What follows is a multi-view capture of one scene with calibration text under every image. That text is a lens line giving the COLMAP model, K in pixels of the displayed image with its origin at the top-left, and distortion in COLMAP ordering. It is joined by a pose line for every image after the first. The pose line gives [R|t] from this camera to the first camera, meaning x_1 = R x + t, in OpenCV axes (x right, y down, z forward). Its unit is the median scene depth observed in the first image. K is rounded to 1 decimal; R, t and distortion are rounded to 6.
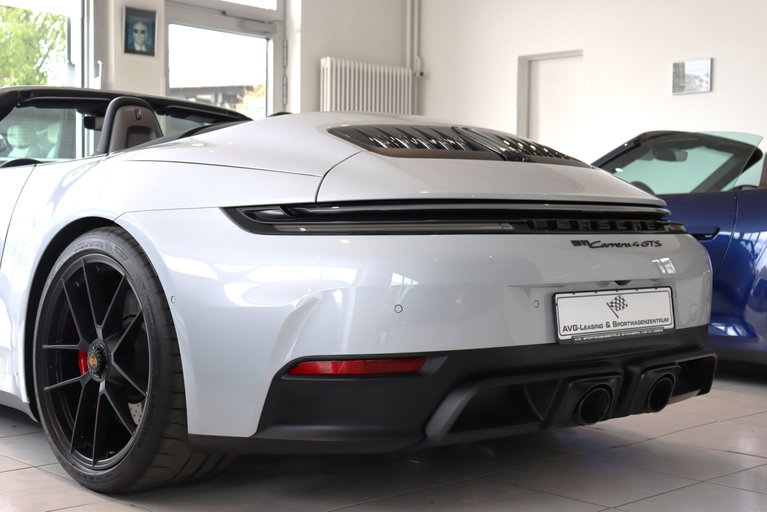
lens RADIAL K [[1127.5, 0, 383.5], [0, 1127.5, 256.0], [0, 0, 1]] dist [0.092852, 0.056617]
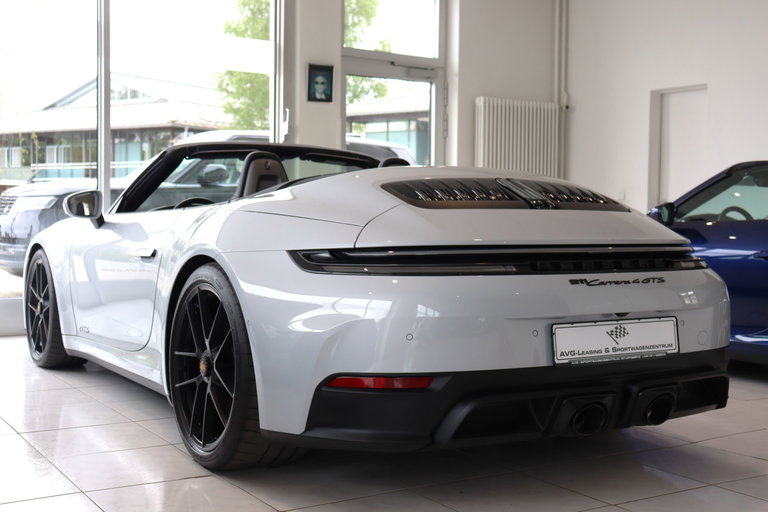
lens RADIAL K [[979.9, 0, 384.0], [0, 979.9, 256.0], [0, 0, 1]] dist [0.019706, 0.036686]
pose [[0.978288, 0.005734, -0.207173, 0.174503], [-0.005017, 0.999979, 0.003988, -0.038474], [0.207192, -0.002862, 0.978296, -0.043528]]
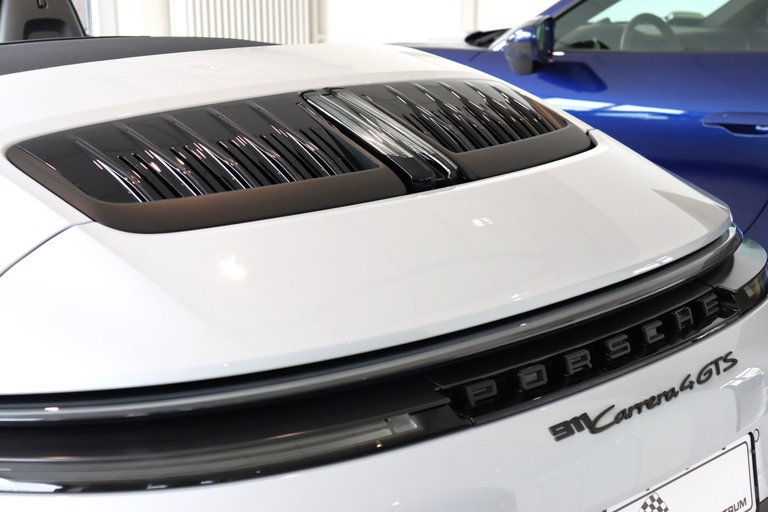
lens RADIAL K [[1359.8, 0, 384.0], [0, 1359.8, 256.0], [0, 0, 1]] dist [0.296004, 0.020744]
pose [[0.998001, -0.031749, 0.054644, 0.067695], [0.020475, 0.980449, 0.195707, -0.172582], [-0.059790, -0.194197, 0.979139, 0.451408]]
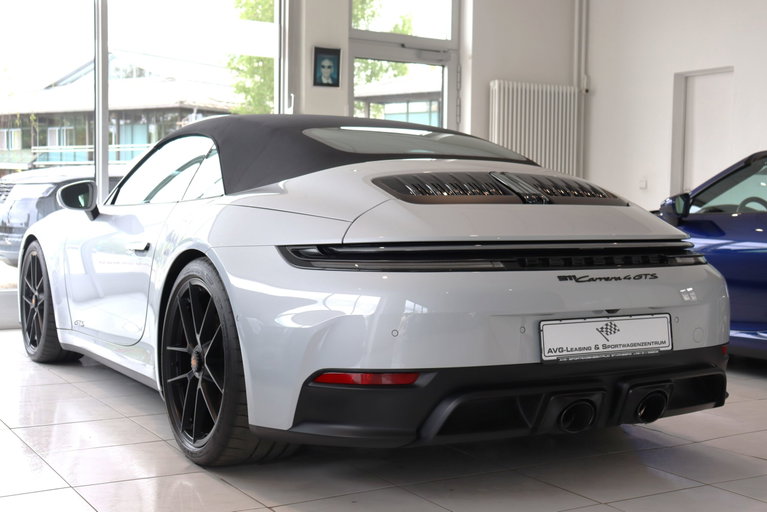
lens RADIAL K [[1040.7, 0, 383.5], [0, 1040.7, 256.0], [0, 0, 1]] dist [0.052704, 0.029804]
pose [[0.973569, 0.009947, -0.228175, 0.219077], [-0.006545, 0.999856, 0.015662, -0.046682], [0.228298, -0.013755, 0.973494, -0.092415]]
